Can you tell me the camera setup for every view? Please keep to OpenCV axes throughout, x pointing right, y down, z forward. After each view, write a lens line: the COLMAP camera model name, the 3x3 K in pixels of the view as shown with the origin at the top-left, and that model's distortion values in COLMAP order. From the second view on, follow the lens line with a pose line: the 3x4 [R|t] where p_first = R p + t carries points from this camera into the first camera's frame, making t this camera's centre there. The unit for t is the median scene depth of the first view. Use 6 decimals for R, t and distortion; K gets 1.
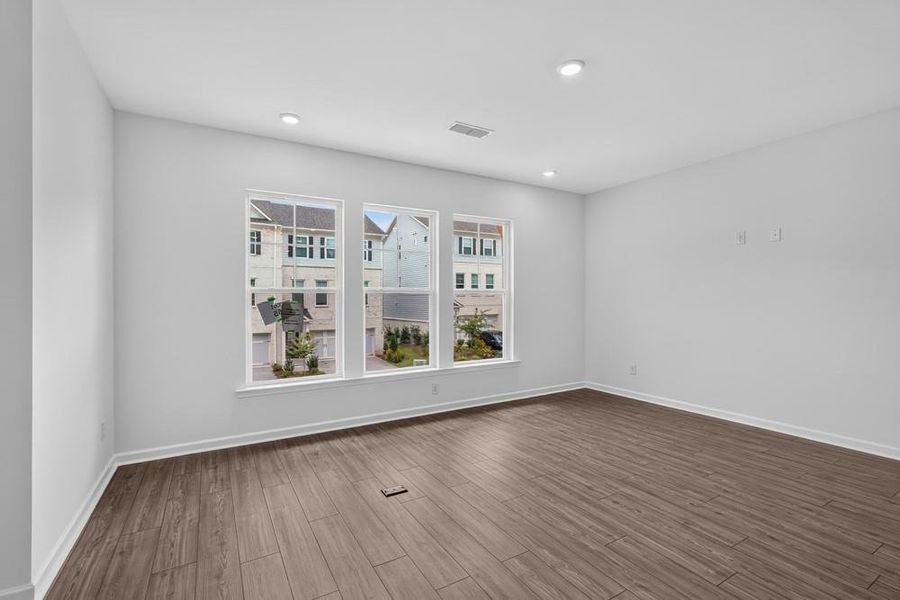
lens RADIAL K [[401.9, 0, 445.6], [0, 401.9, 303.7], [0, 0, 1]] dist [-0.005138, -0.000354]
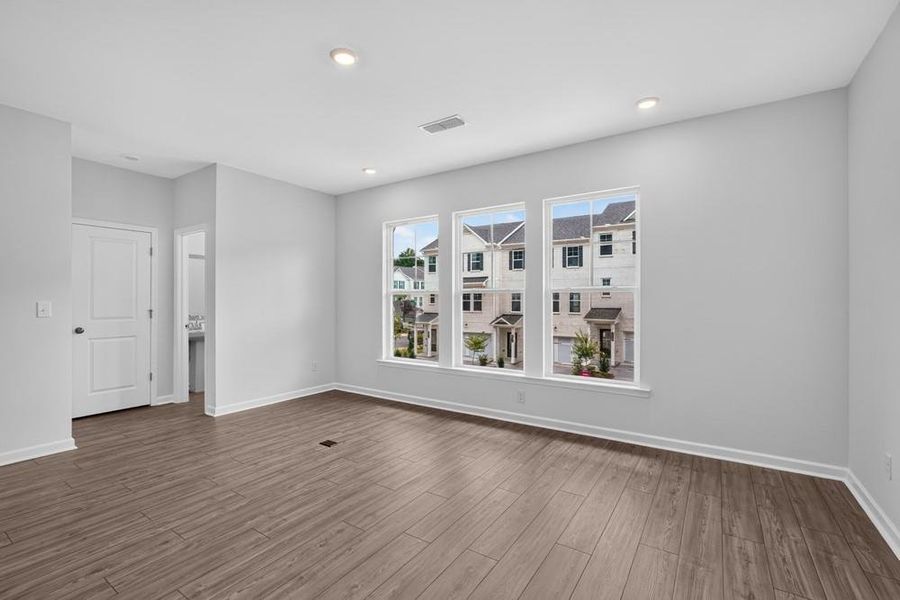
lens RADIAL K [[401.9, 0, 445.9], [0, 401.9, 294.4], [0, 0, 1]] dist [-0.005138, -0.000354]
pose [[0.430417, -0.011944, -0.902551, 0.867489], [-0.008944, 0.999807, -0.017497, -0.001117], [0.902586, 0.015603, 0.430227, 0.545213]]
